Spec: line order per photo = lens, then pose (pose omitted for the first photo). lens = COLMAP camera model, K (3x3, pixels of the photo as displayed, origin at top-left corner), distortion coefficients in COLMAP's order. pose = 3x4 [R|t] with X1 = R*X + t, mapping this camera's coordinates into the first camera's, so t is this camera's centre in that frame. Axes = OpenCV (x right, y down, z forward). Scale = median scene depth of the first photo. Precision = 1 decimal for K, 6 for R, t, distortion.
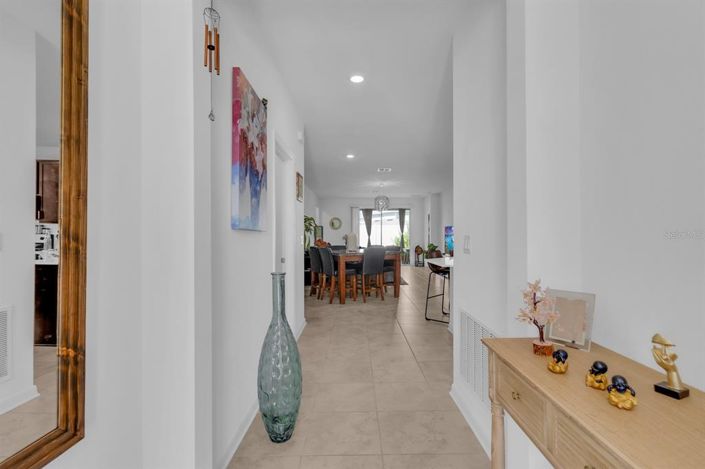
lens RADIAL K [[342.6, 0, 352.1], [0, 342.6, 236.7], [0, 0, 1]] dist [0.001491, -0.000069]
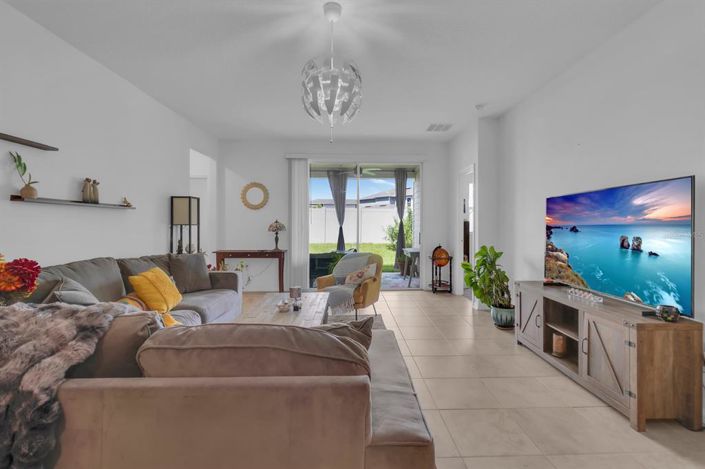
lens RADIAL K [[342.6, 0, 352.2], [0, 342.6, 229.7], [0, 0, 1]] dist [0.001491, -0.000069]
pose [[0.999803, 0.002199, 0.019725, 0.069753], [-0.002692, 0.999684, 0.024992, -0.005852], [-0.019664, -0.025041, 0.999493, 0.548712]]
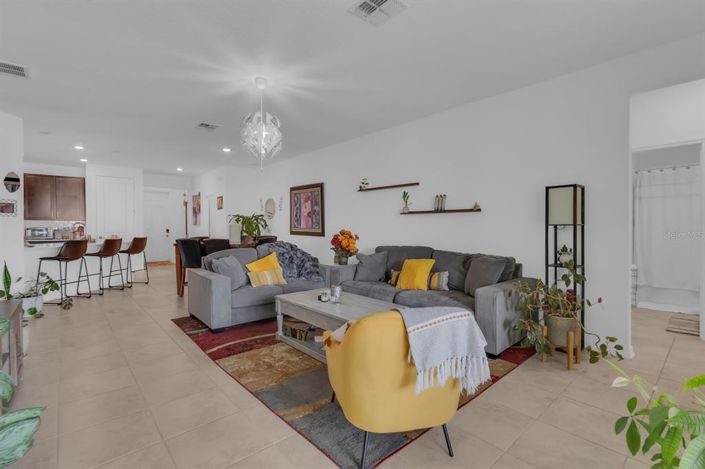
lens RADIAL K [[342.6, 0, 350.4], [0, 342.6, 234.0], [0, 0, 1]] dist [0.001491, -0.000069]
pose [[-0.712850, 0.010921, -0.701232, 0.226894], [0.010958, 0.999930, 0.004434, 0.003754], [0.701231, -0.004523, -0.712920, 1.064421]]
